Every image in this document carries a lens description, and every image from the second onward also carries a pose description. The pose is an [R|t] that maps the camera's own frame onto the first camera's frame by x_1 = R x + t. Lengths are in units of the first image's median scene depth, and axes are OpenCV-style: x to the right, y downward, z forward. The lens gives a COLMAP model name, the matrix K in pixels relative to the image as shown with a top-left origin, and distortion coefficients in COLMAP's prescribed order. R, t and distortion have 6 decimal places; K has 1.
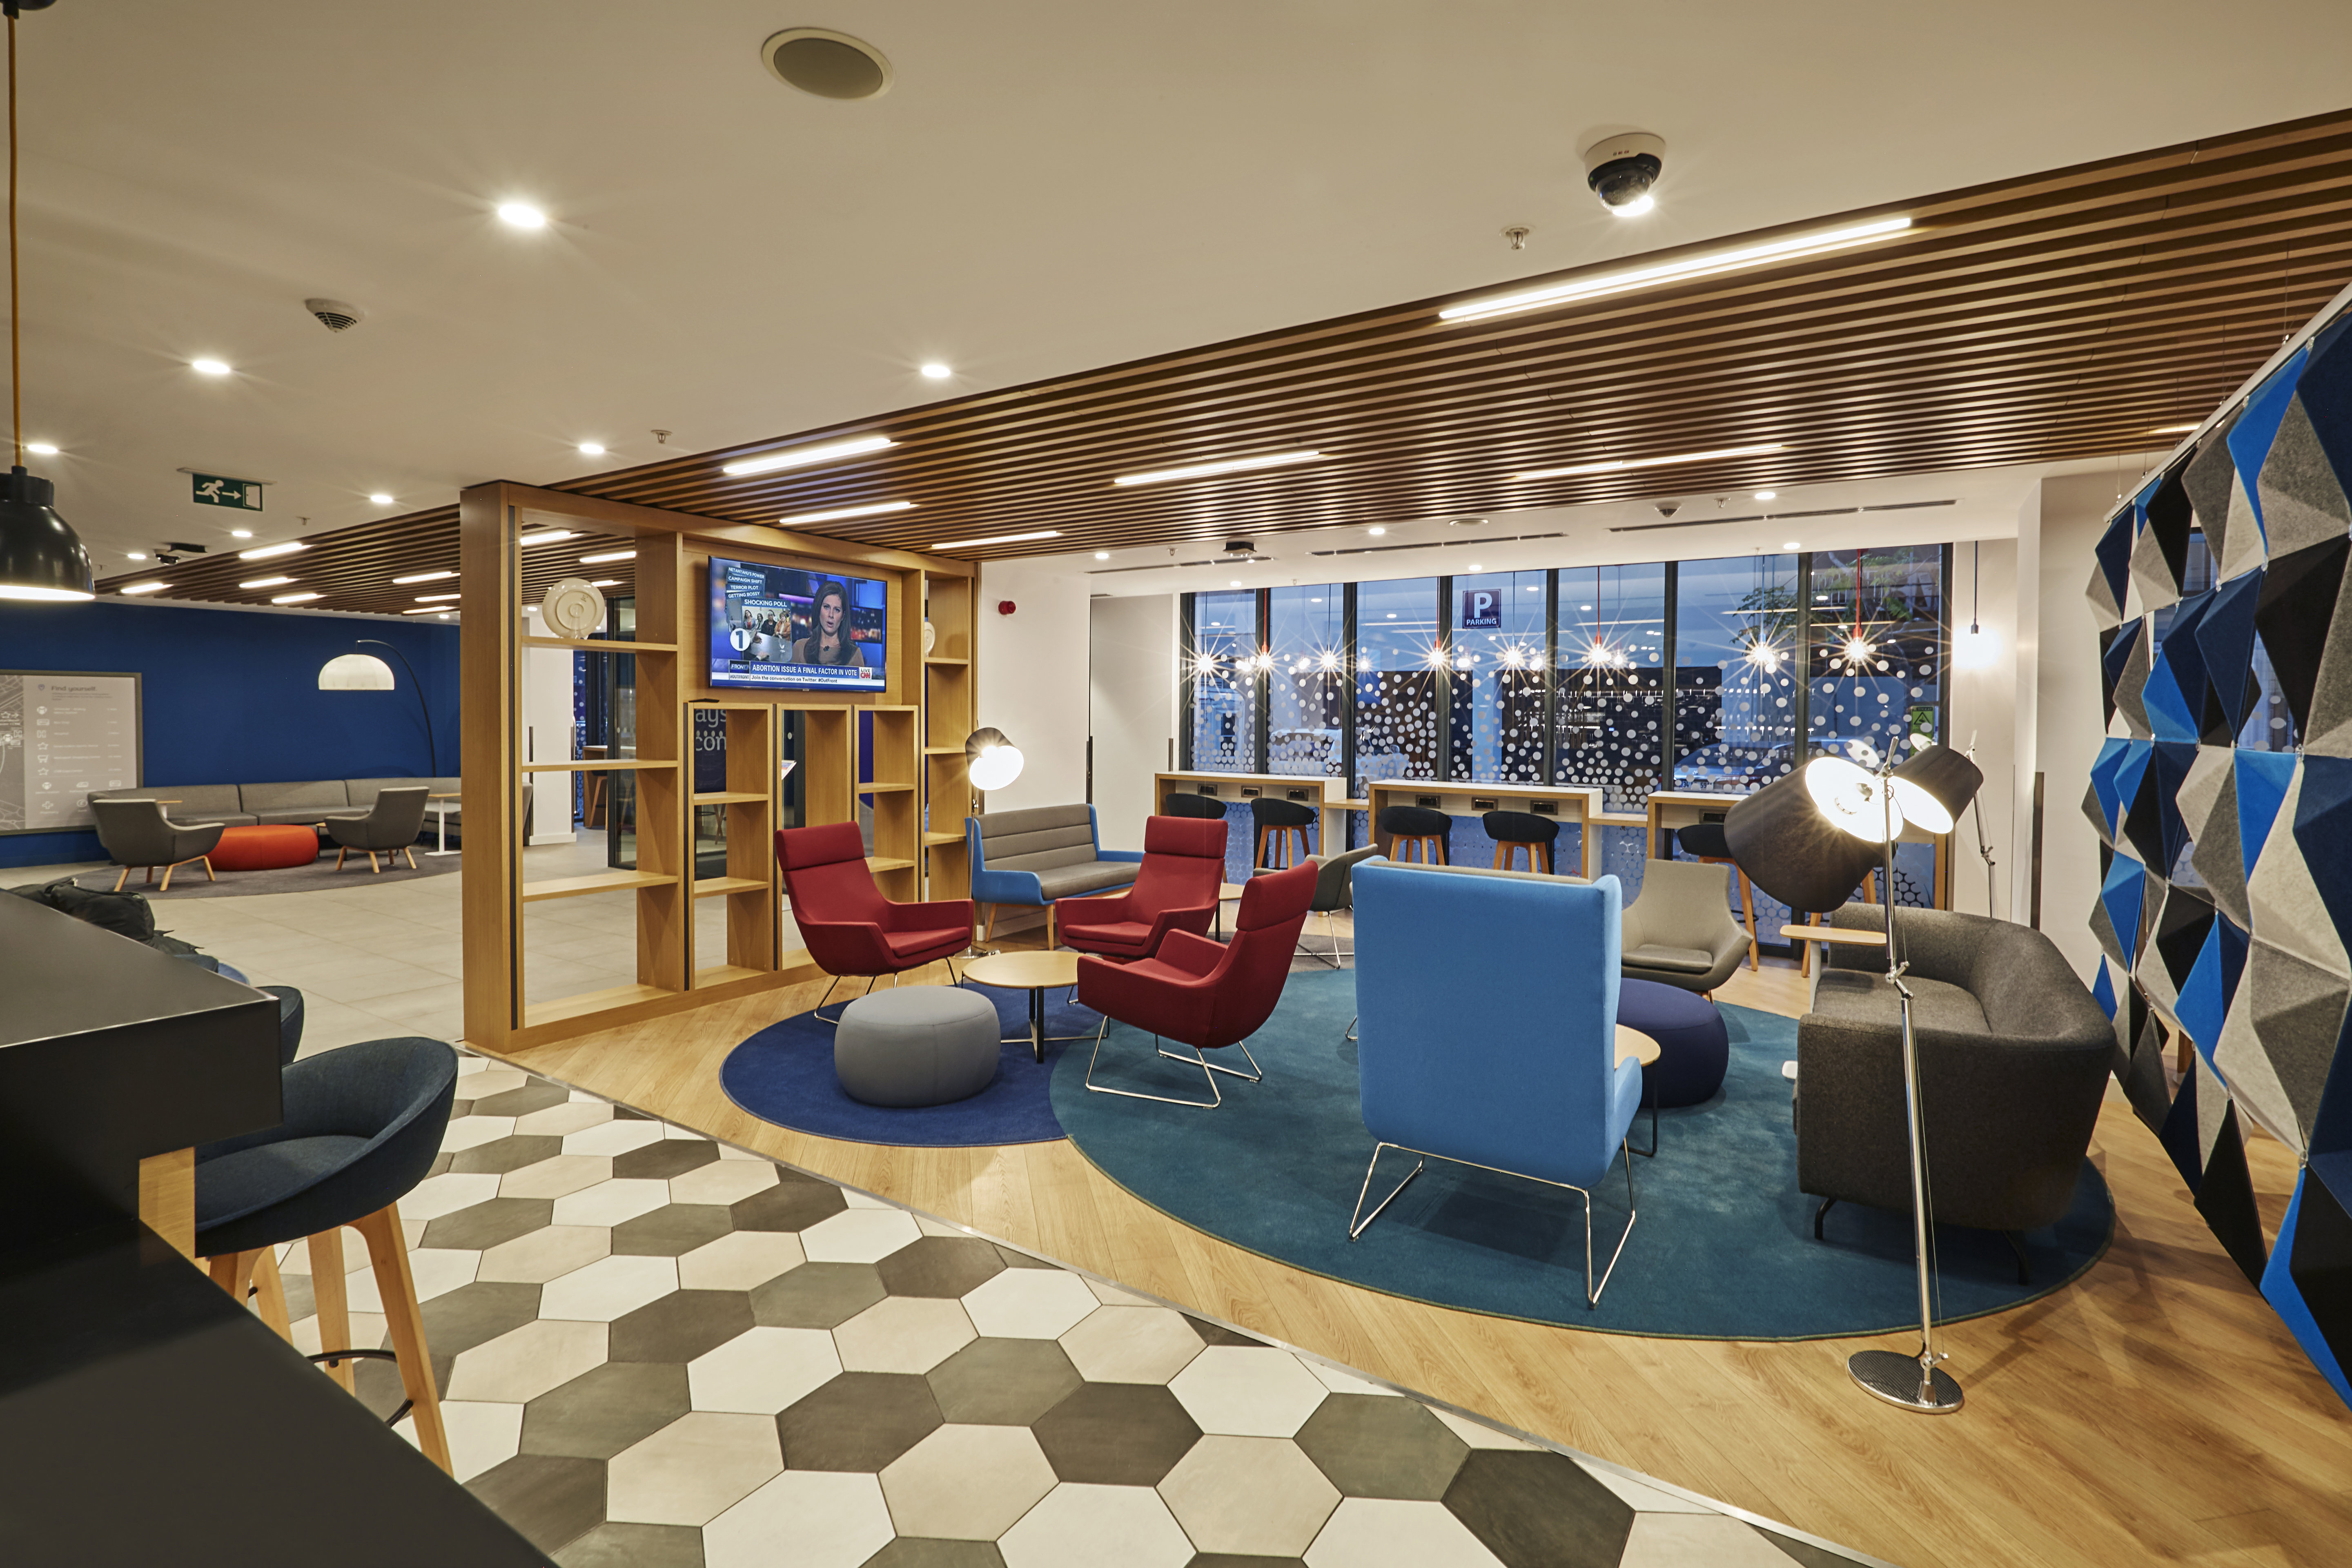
lens RADIAL K [[1080.3, 0, 1176.1], [0, 1080.3, 727.5], [0, 0, 1]] dist [-0.000318, -0.000347]
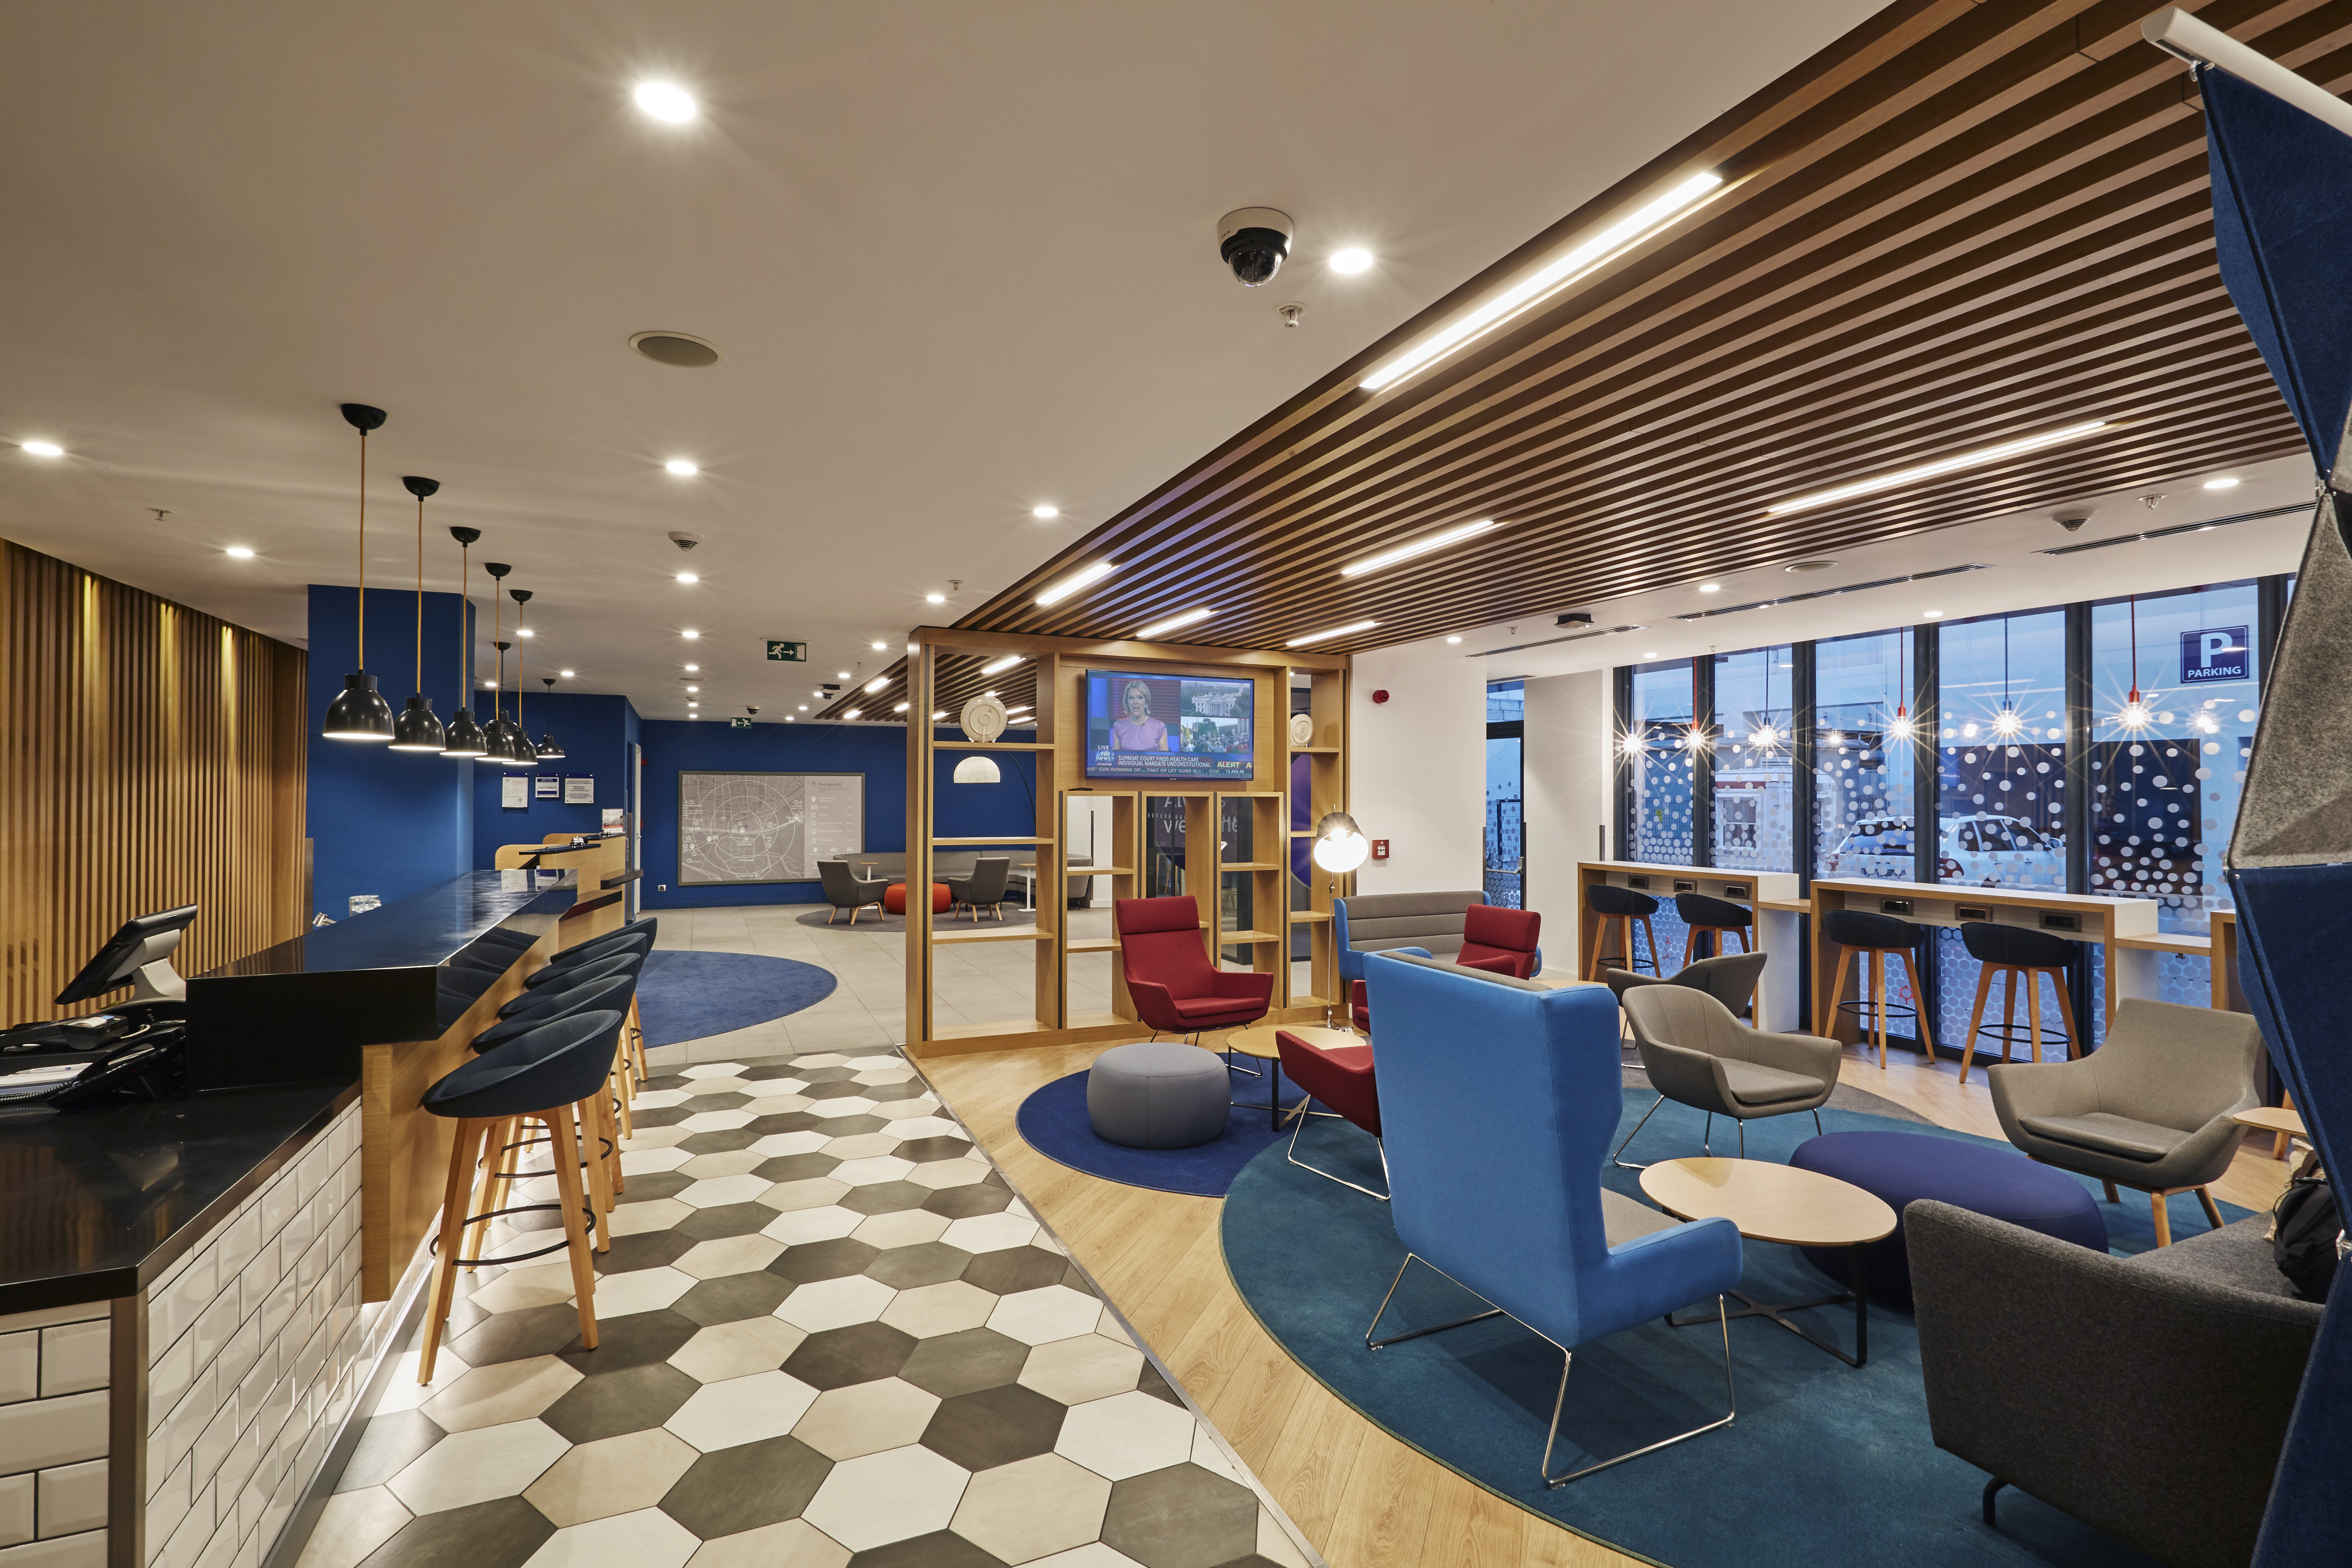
lens RADIAL K [[1063.0, 0, 1176.0], [0, 1063.0, 784.0], [0, 0, 1]] dist [-0.002350, -0.000165]
pose [[0.844743, -0.010823, -0.535062, 0.214187], [-0.003594, 0.999658, -0.025895, -0.000452], [0.535160, 0.023798, 0.844416, 0.039699]]
